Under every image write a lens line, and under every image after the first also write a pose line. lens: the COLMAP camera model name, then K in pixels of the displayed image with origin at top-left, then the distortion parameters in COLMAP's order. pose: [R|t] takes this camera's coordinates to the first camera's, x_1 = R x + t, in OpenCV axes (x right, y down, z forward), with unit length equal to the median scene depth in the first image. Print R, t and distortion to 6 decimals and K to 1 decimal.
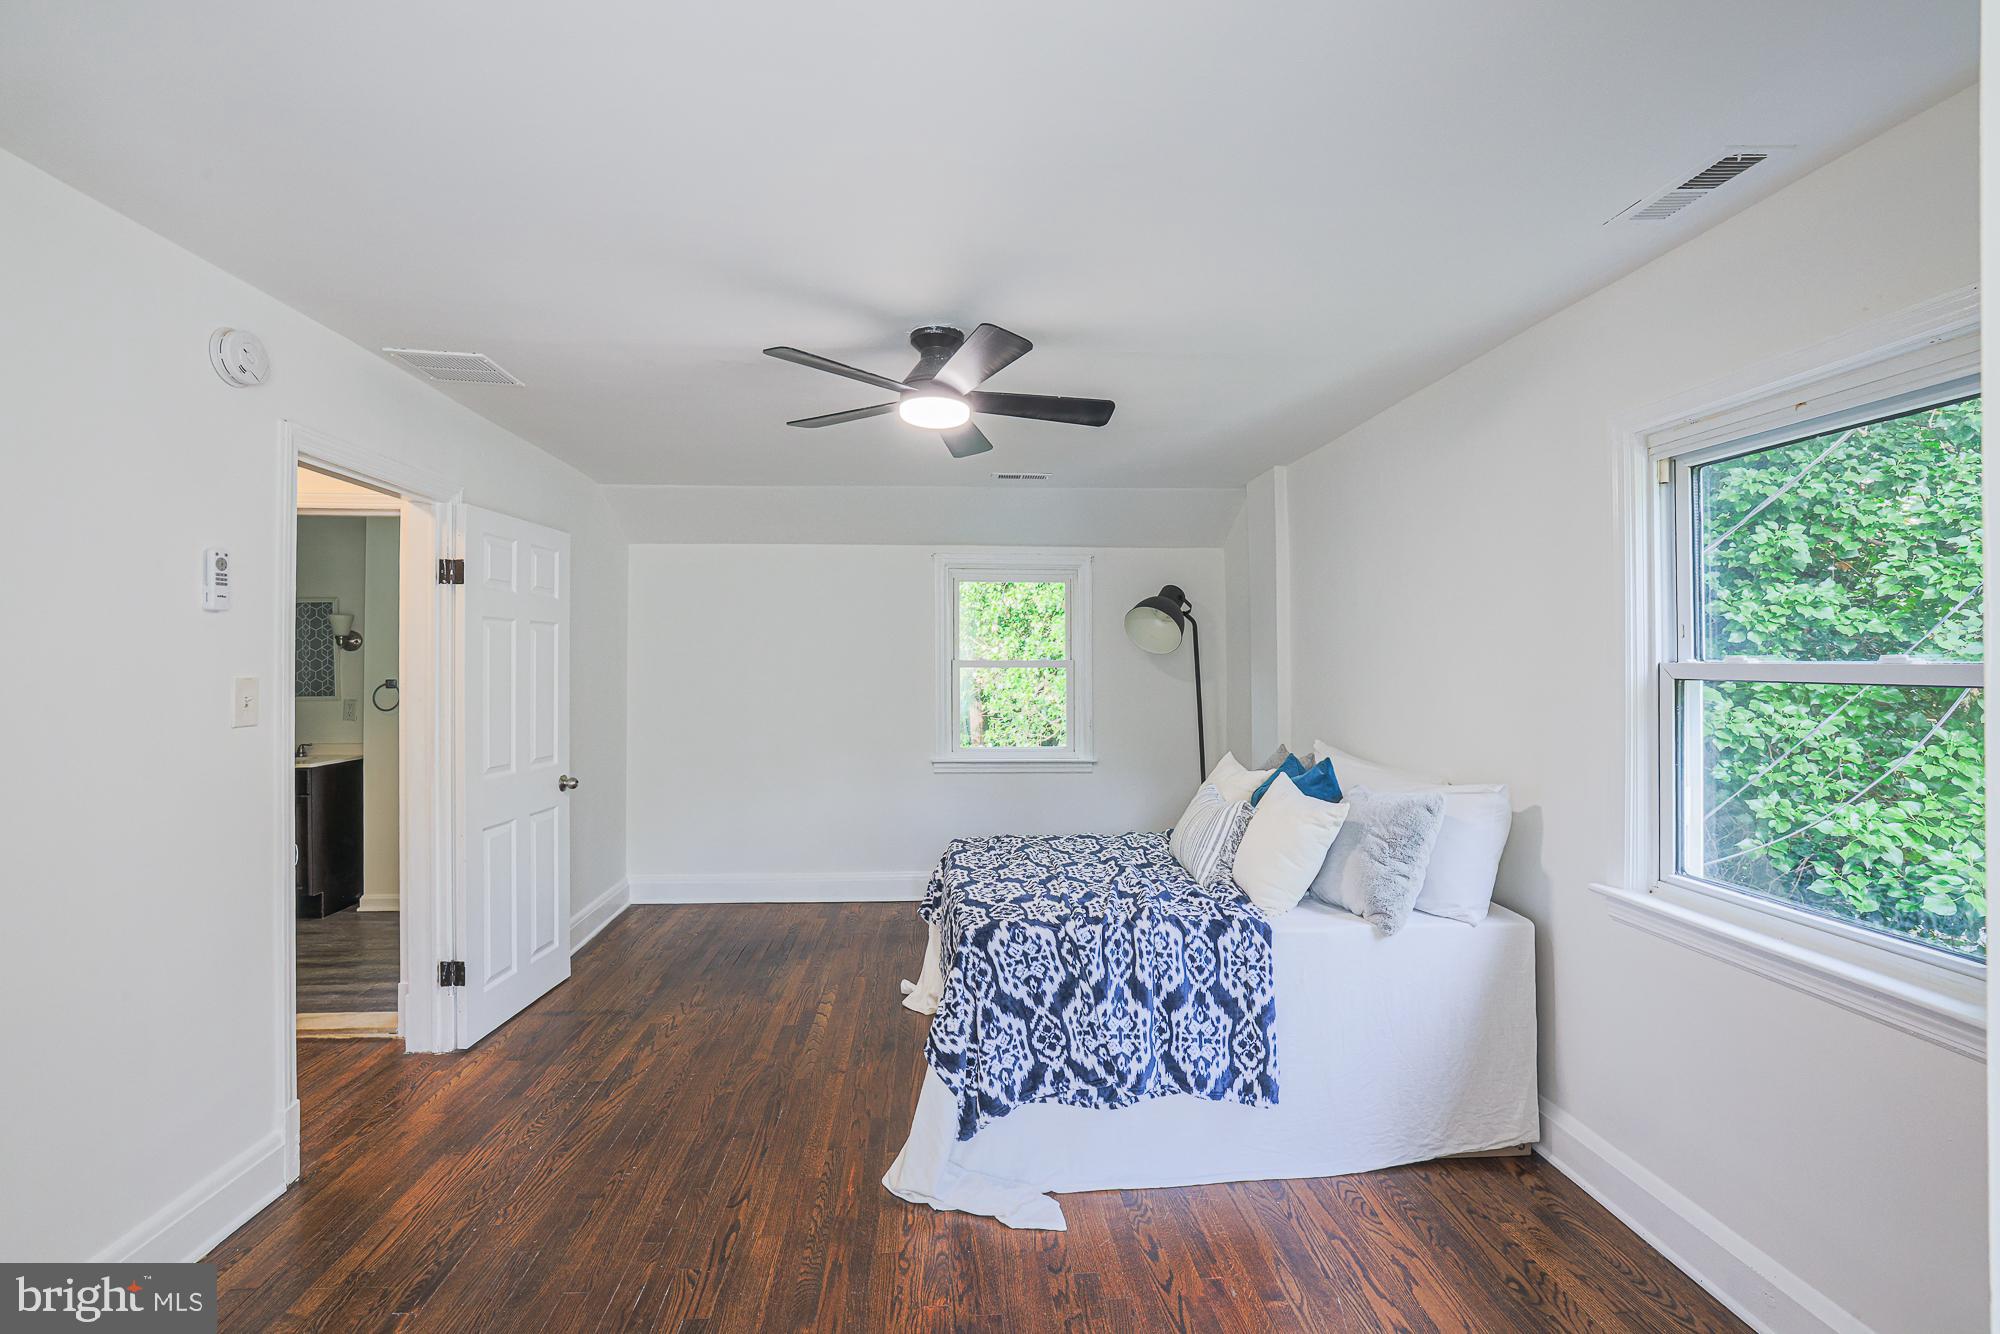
lens RADIAL K [[863.8, 0, 1036.5], [0, 863.8, 653.8], [0, 0, 1]] dist [-0.034228, 0.003758]
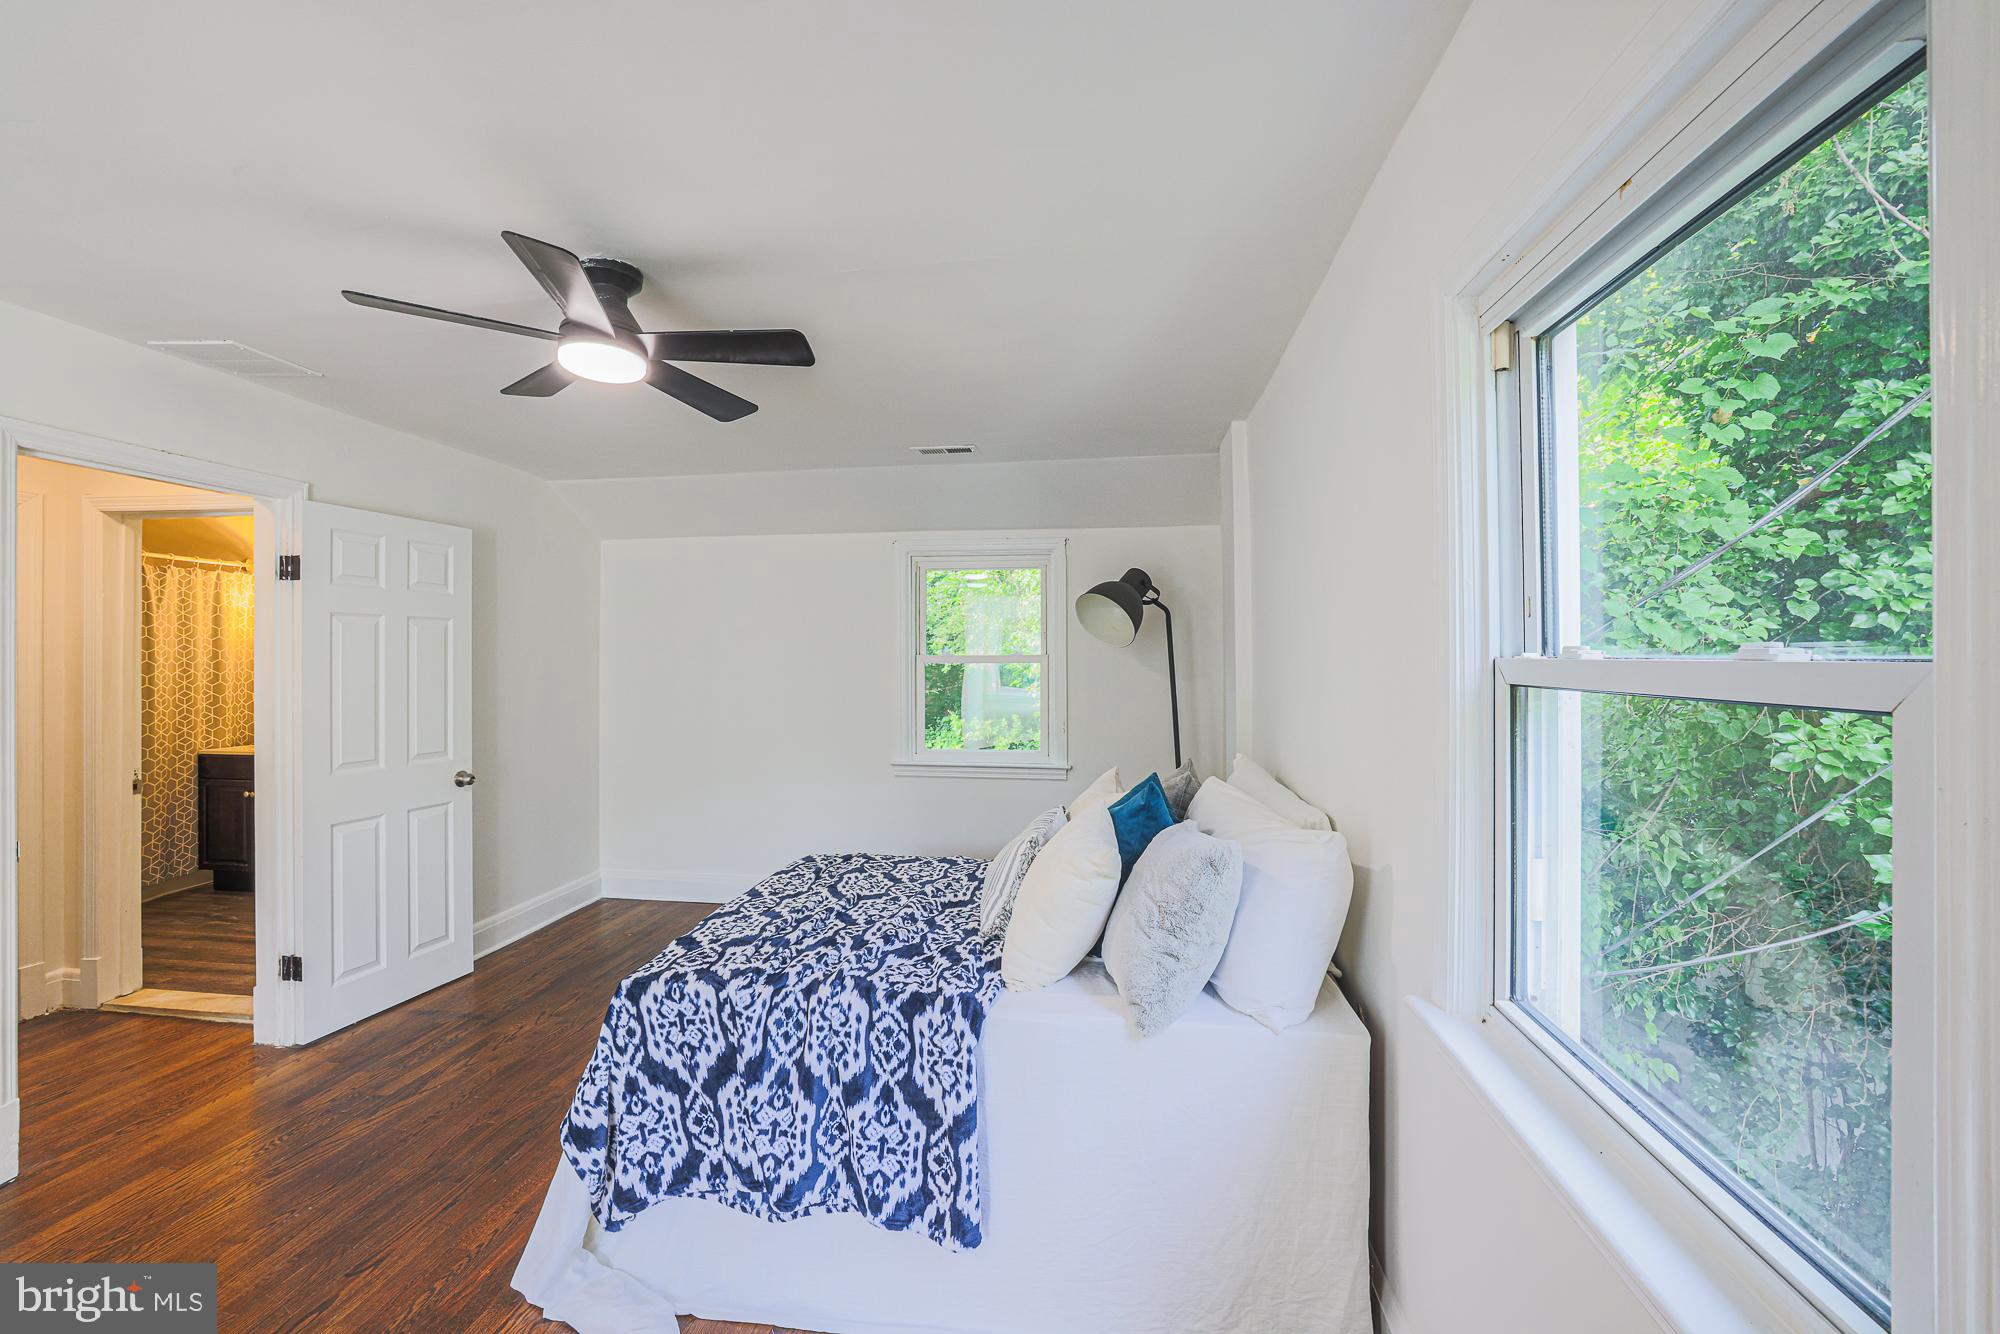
lens RADIAL K [[863.8, 0, 1001.4], [0, 863.8, 651.6], [0, 0, 1]] dist [-0.034228, 0.003758]
pose [[0.976420, -0.002611, -0.215866, 0.460520], [0.003176, 0.999992, 0.002271, 0.003445], [0.215858, -0.002903, 0.976420, 0.275687]]
